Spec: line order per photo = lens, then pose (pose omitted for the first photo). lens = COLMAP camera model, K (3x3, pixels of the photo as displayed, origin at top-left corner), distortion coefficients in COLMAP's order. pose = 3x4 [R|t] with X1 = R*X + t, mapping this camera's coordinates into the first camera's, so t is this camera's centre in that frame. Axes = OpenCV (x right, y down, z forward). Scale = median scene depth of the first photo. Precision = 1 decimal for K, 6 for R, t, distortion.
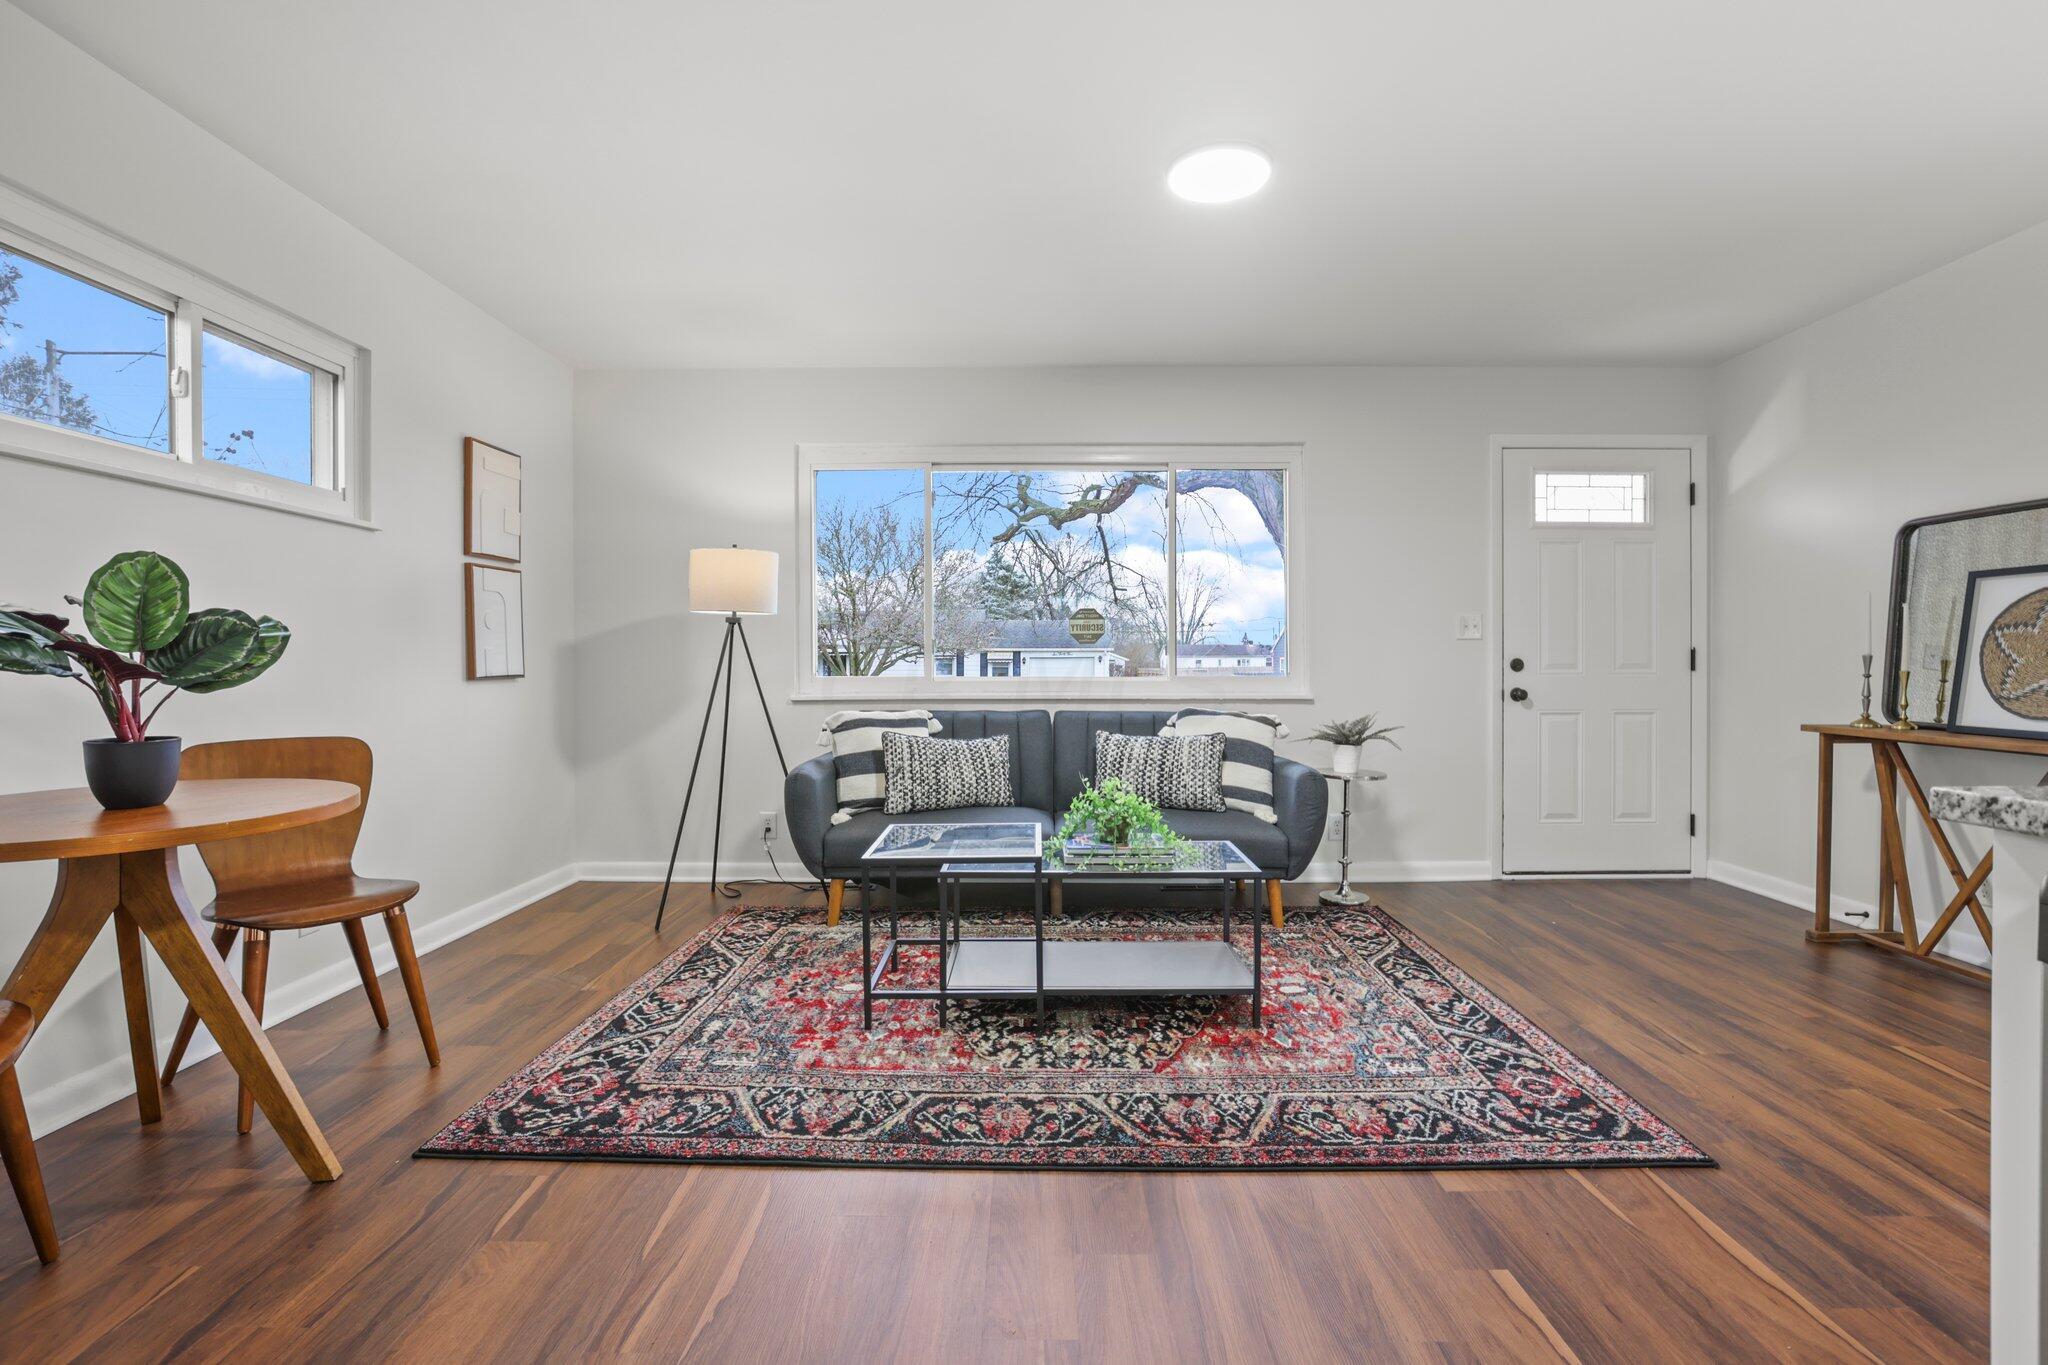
lens RADIAL K [[917.4, 0, 1014.8], [0, 917.4, 671.9], [0, 0, 1]] dist [-0.043493, 0.012296]
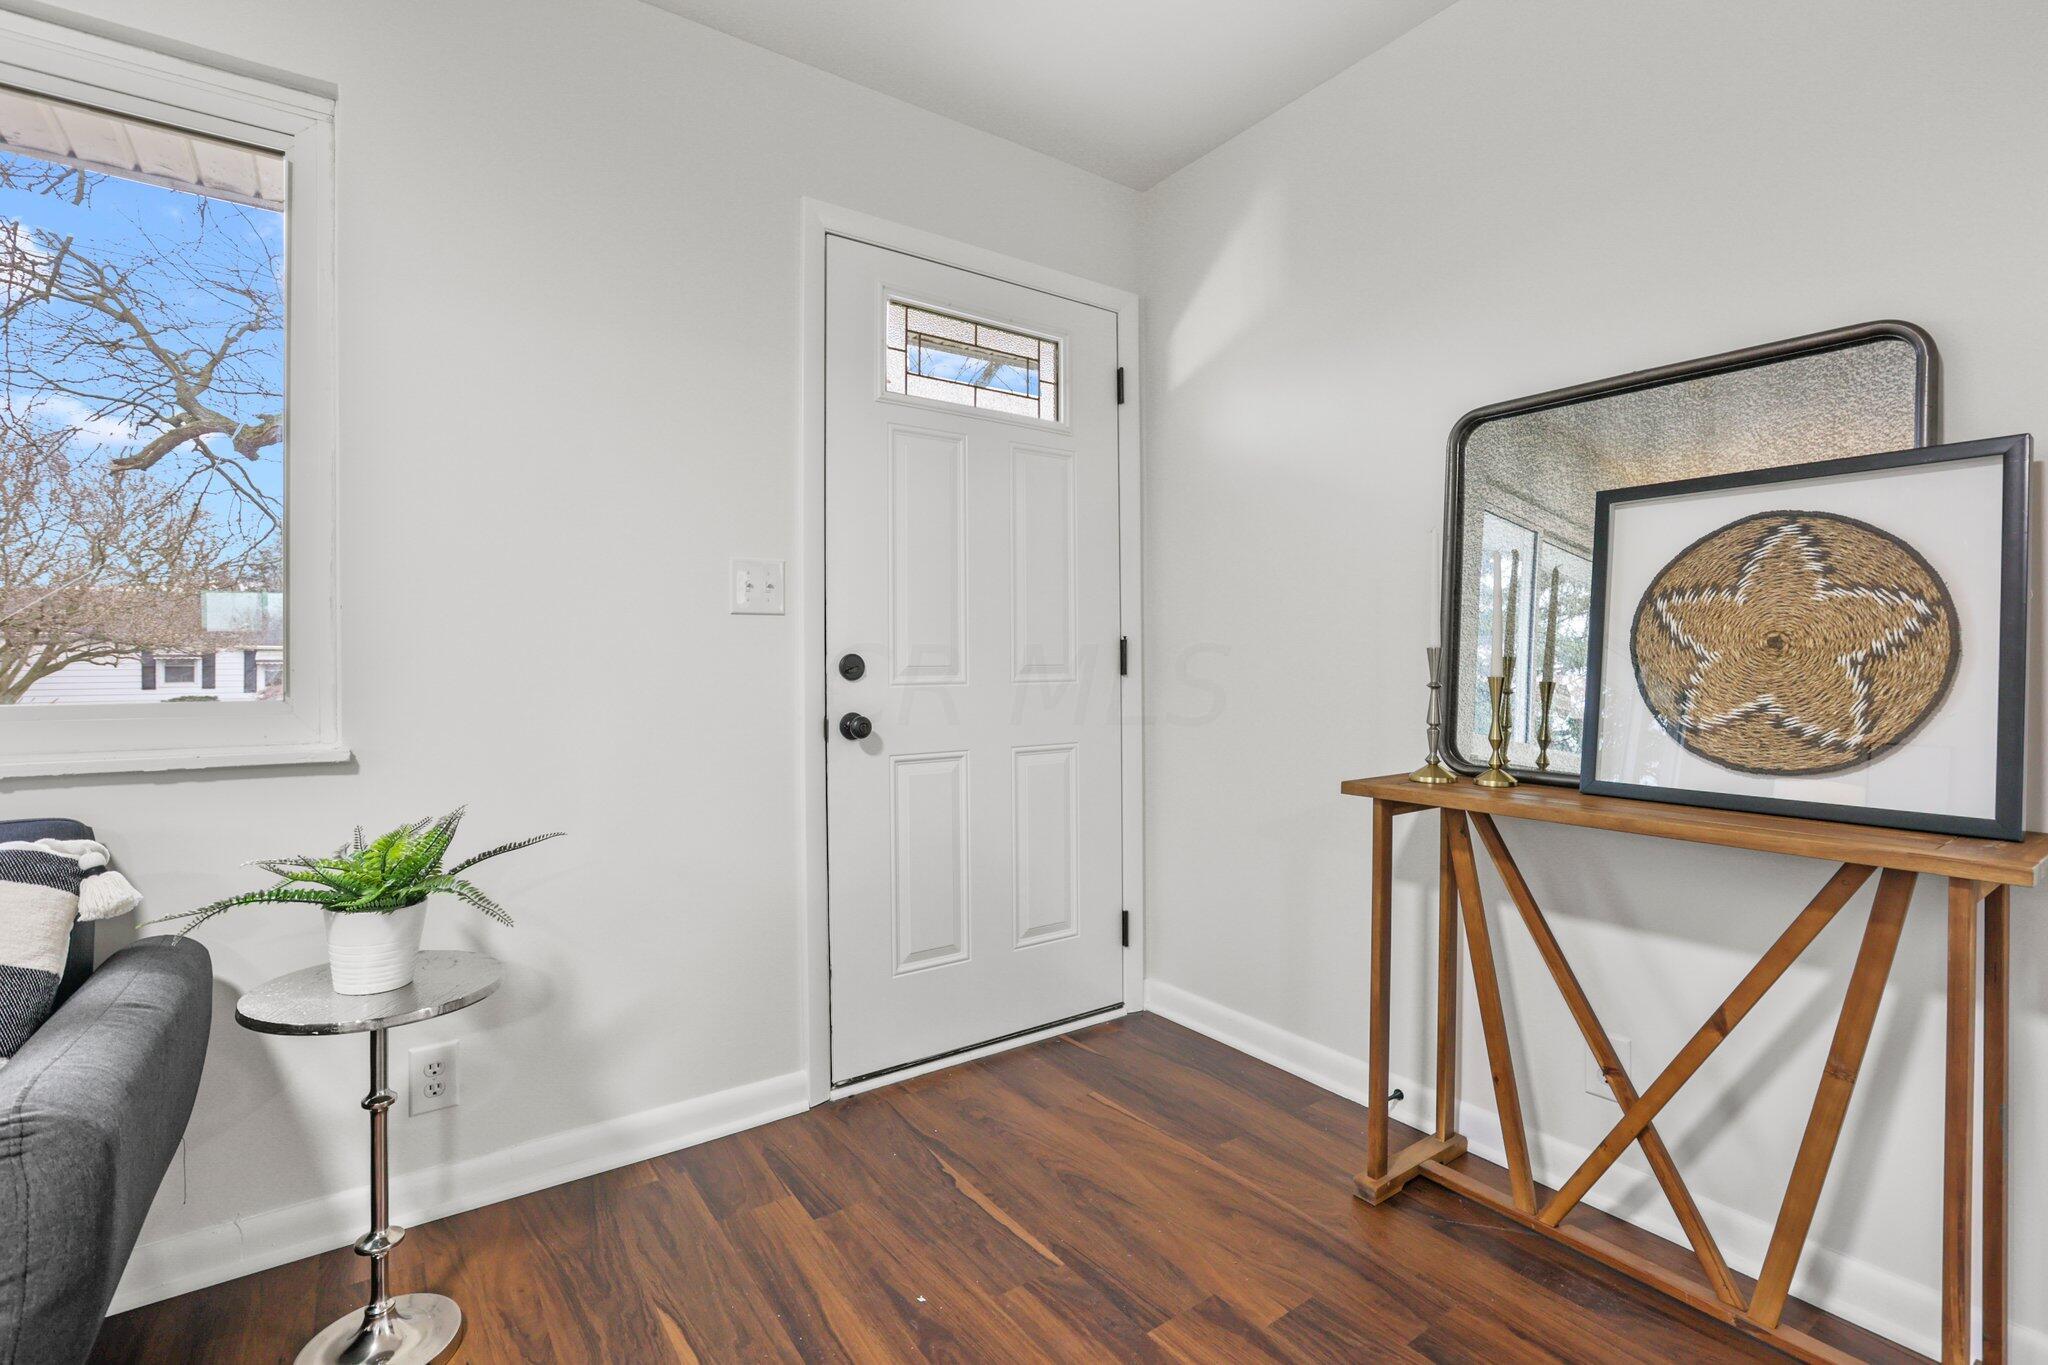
lens RADIAL K [[917.4, 0, 1014.8], [0, 917.4, 671.9], [0, 0, 1]] dist [-0.043493, 0.012296]
pose [[0.811278, -0.007445, 0.584614, 0.402388], [0.008112, 0.999966, 0.001478, -0.006483], [-0.584605, 0.003543, 0.811311, 0.651737]]
